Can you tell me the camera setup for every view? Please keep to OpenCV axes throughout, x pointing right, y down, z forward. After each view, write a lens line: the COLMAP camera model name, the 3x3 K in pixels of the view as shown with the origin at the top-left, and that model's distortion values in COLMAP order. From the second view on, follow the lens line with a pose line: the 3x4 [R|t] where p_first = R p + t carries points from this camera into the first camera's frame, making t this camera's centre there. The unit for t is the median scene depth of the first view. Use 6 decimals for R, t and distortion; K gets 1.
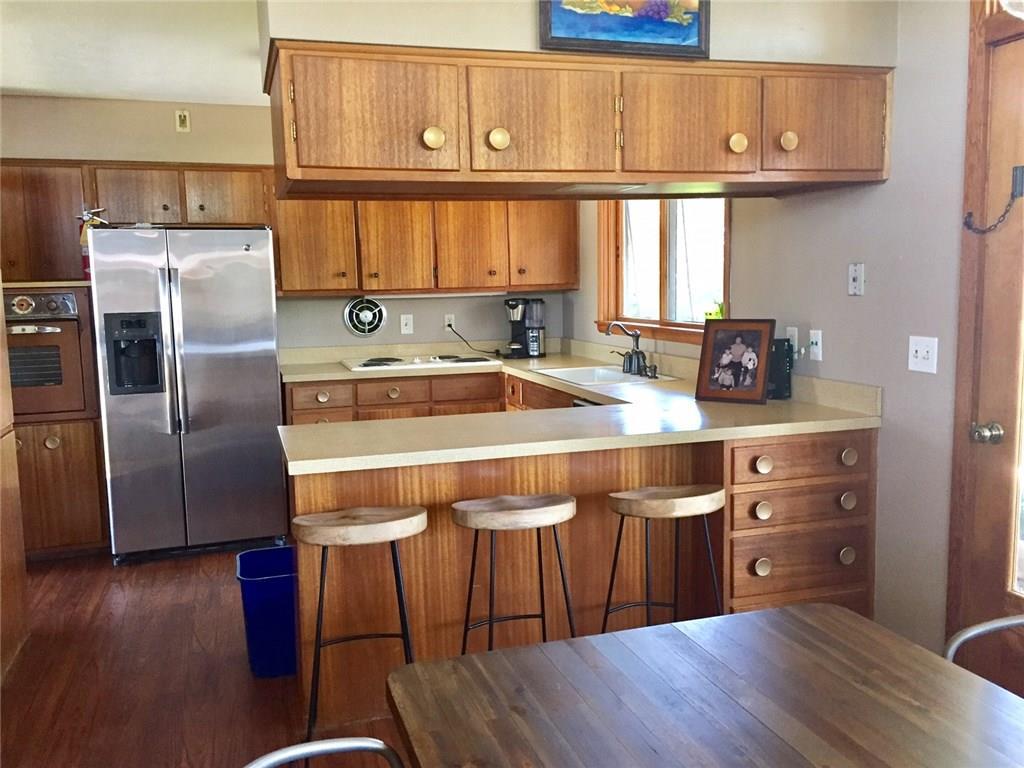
lens RADIAL K [[885.8, 0, 520.2], [0, 885.8, 382.1], [0, 0, 1]] dist [0.087919, -0.111966]
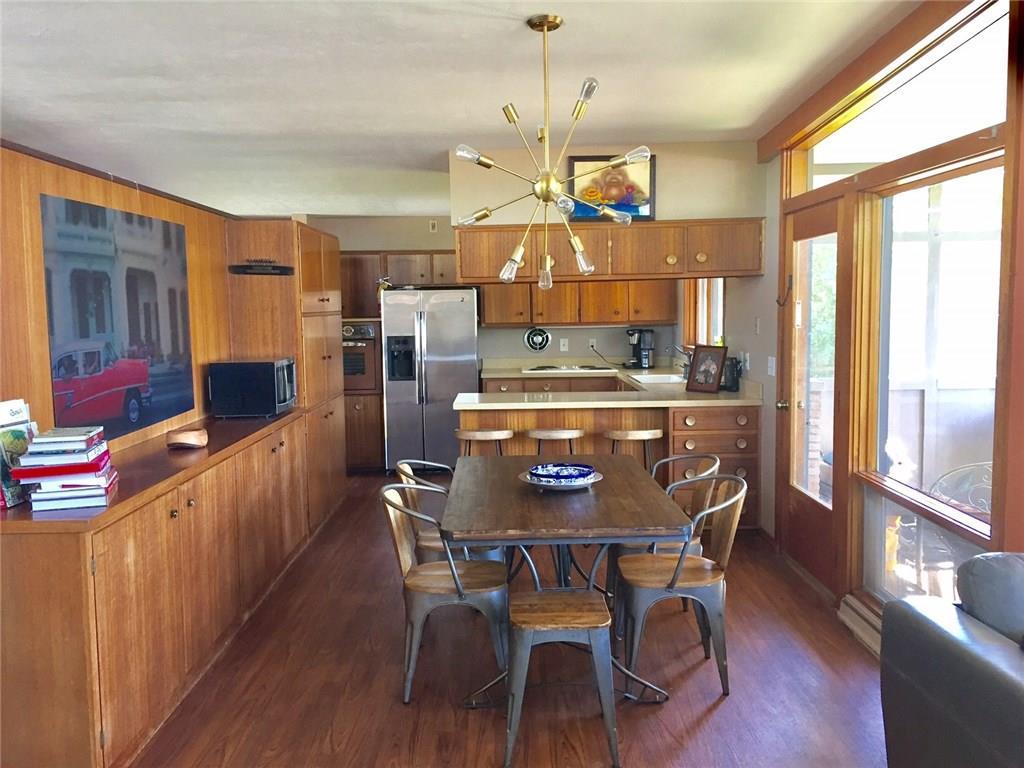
lens RADIAL K [[885.8, 0, 512.1], [0, 885.8, 375.5], [0, 0, 1]] dist [0.087919, -0.111966]
pose [[0.954656, 0.029979, -0.296197, 0.317358], [-0.038773, 0.998963, -0.023859, 0.036656], [0.295175, 0.034261, 0.954829, -0.647975]]
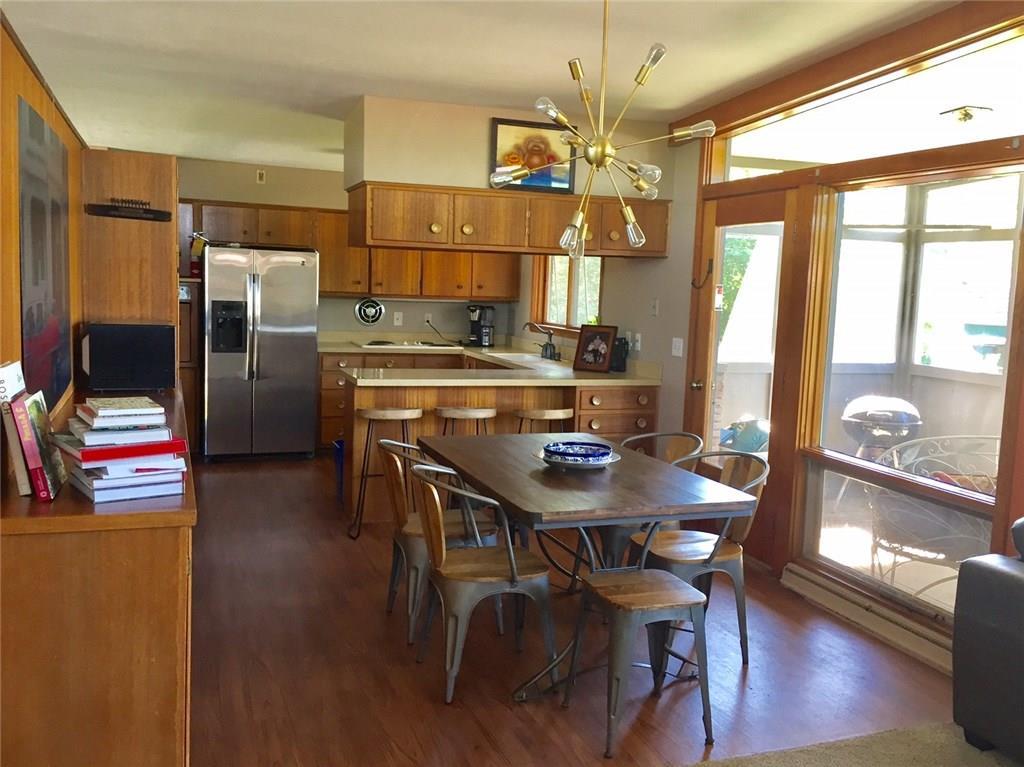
lens RADIAL K [[938.8, 0, 534.1], [0, 938.8, 376.9], [0, 0, 1]] dist [0.067591, 0.000000]
pose [[0.997040, 0.053330, 0.055376, 0.015839], [-0.052406, 0.998464, -0.018003, 0.057319], [-0.056251, 0.015048, 0.998303, -0.681873]]
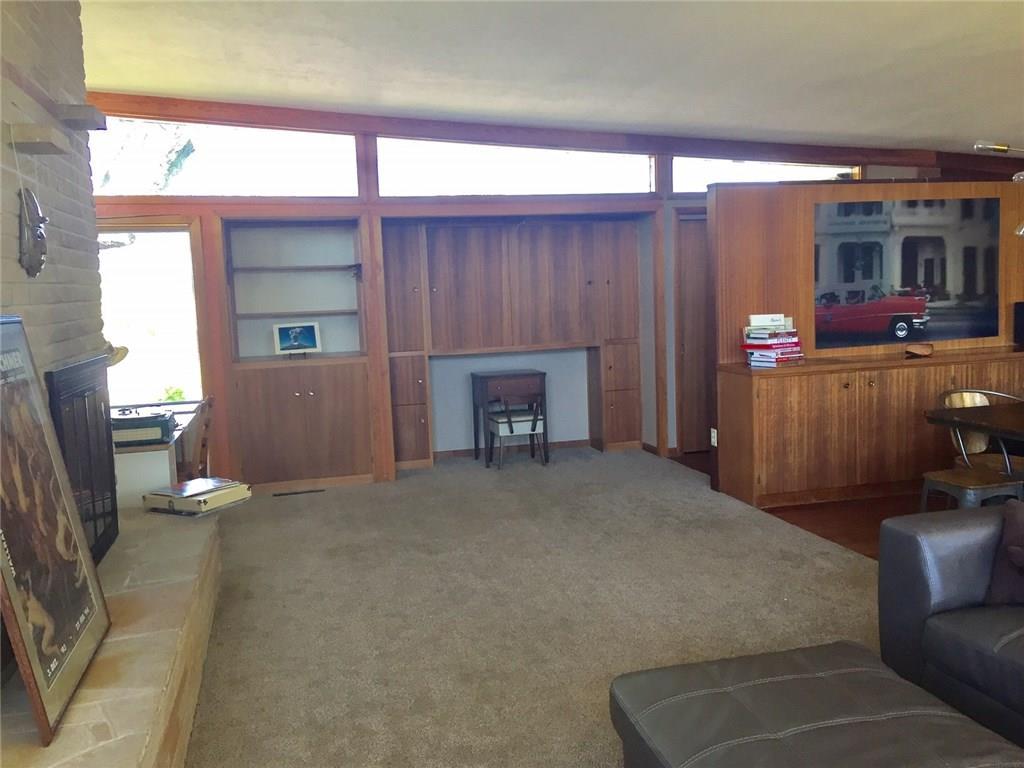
lens RADIAL K [[885.8, 0, 512.2], [0, 885.8, 383.1], [0, 0, 1]] dist [0.087919, -0.111966]
pose [[-0.051176, 0.128285, -0.990416, 1.142573], [-0.076860, 0.988268, 0.131978, 0.008511], [0.995728, 0.082877, -0.040715, -0.432236]]
